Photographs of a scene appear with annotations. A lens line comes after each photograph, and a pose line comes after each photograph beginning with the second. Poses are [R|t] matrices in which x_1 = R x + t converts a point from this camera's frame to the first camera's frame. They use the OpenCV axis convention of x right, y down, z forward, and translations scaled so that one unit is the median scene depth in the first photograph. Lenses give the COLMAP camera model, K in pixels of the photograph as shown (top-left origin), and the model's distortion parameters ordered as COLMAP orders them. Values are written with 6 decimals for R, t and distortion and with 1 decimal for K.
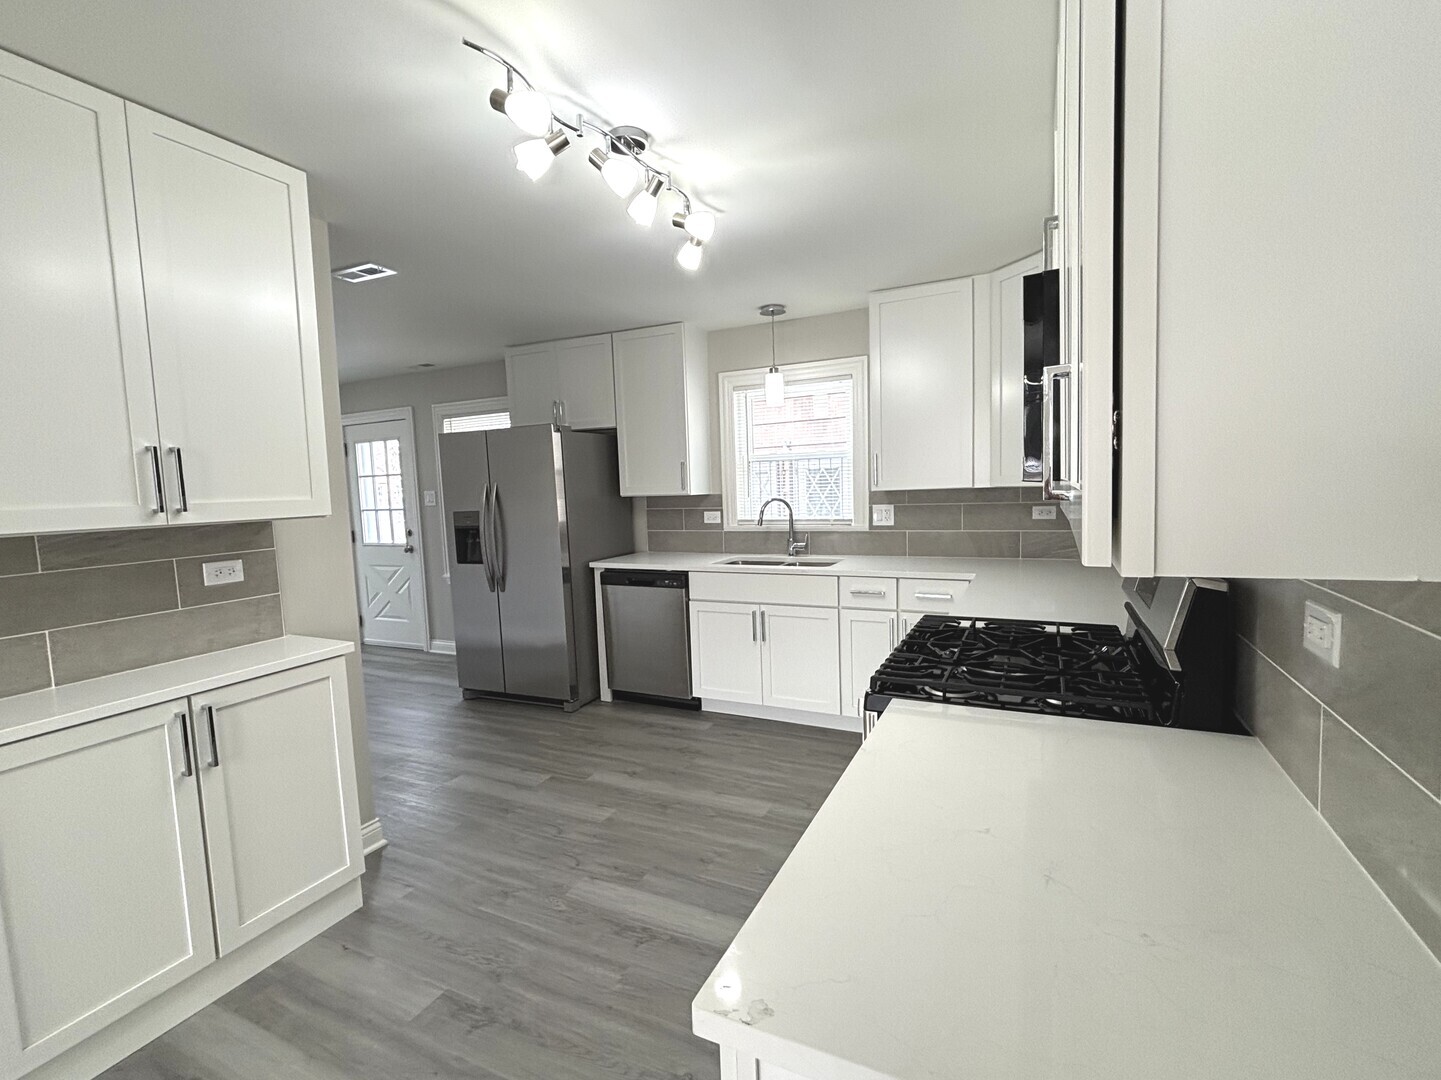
lens RADIAL K [[665.0, 0, 714.6], [0, 665.0, 543.4], [0, 0, 1]] dist [-0.002869, -0.001292]
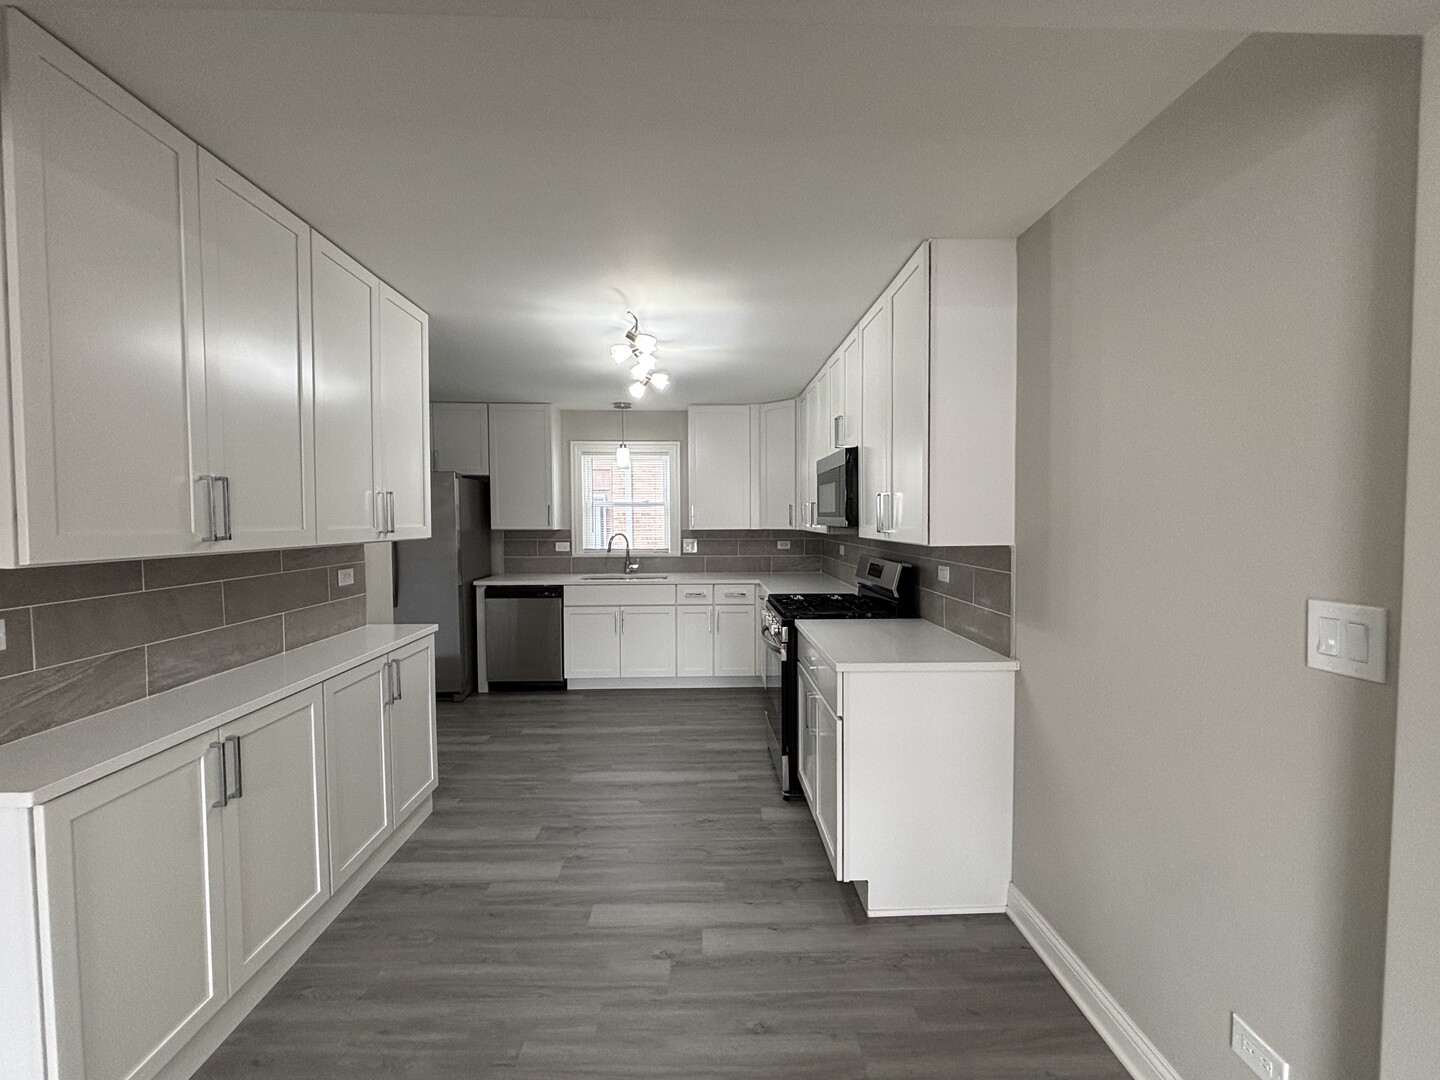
lens RADIAL K [[584.0, 0, 732.6], [0, 584.0, 541.9], [0, 0, 1]] dist [-0.001697, 0.002245]
pose [[0.888082, 0.012585, 0.459513, -0.269642], [0.014479, 0.998363, -0.055325, 0.023116], [-0.459457, 0.055786, 0.886446, -0.221222]]
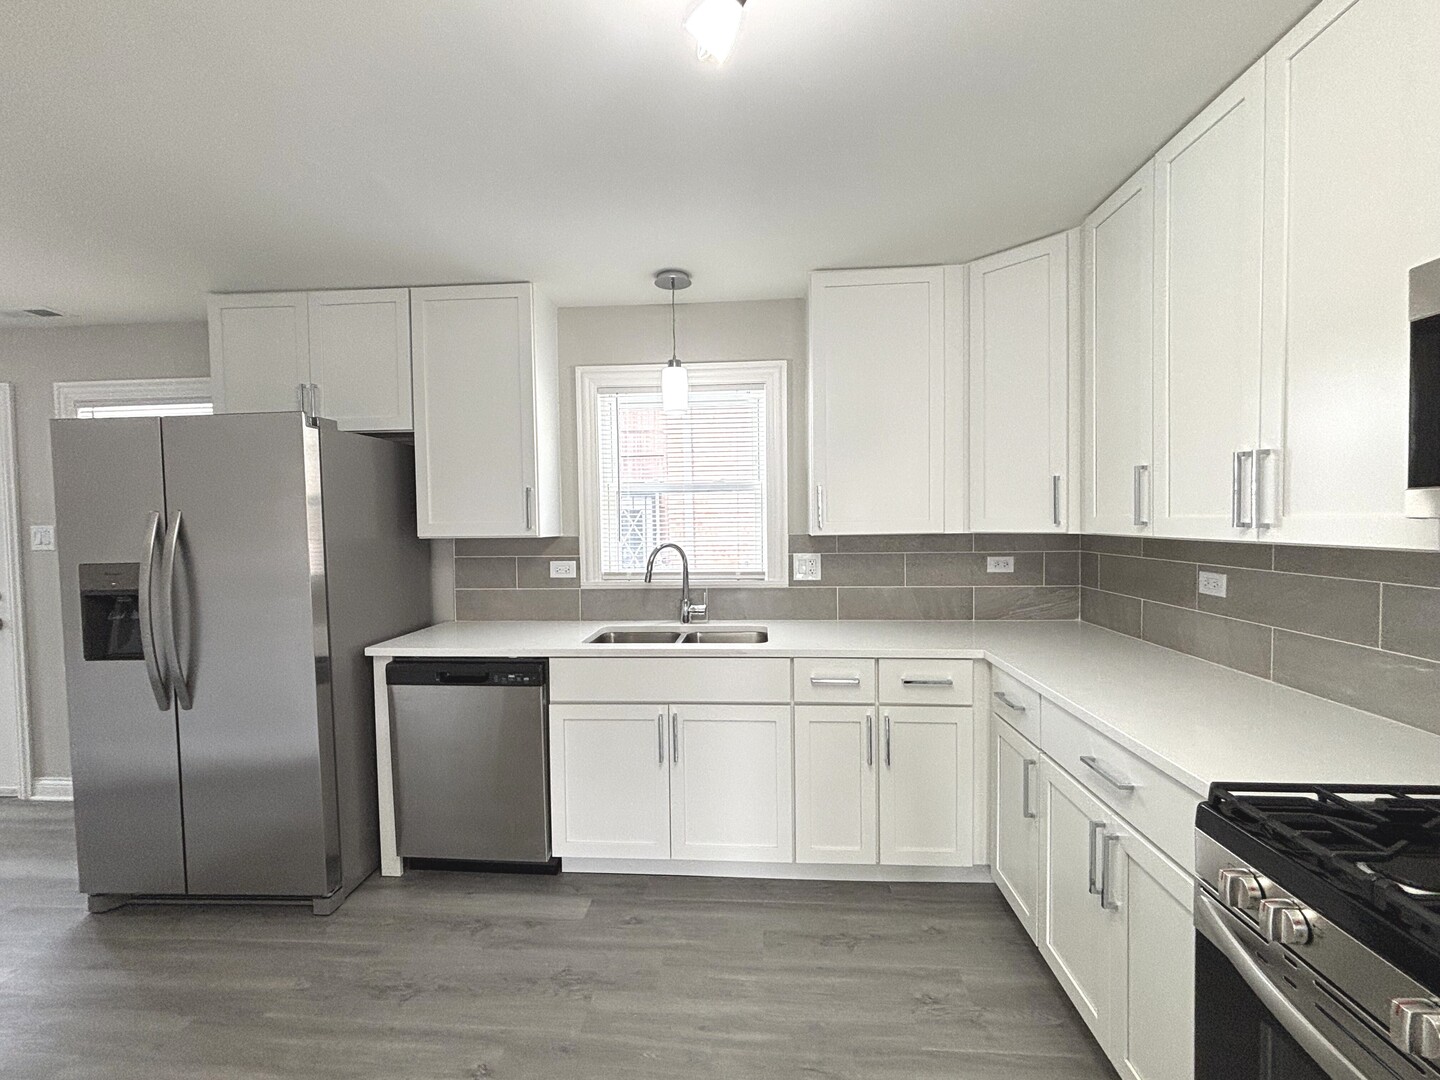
lens RADIAL K [[664.5, 0, 743.2], [0, 664.5, 540.6], [0, 0, 1]] dist [-0.002869, -0.001292]
pose [[0.926899, 0.009904, 0.375179, -0.101362], [0.015755, 0.997744, -0.065262, -0.023842], [-0.374979, 0.066402, 0.924652, 0.317785]]
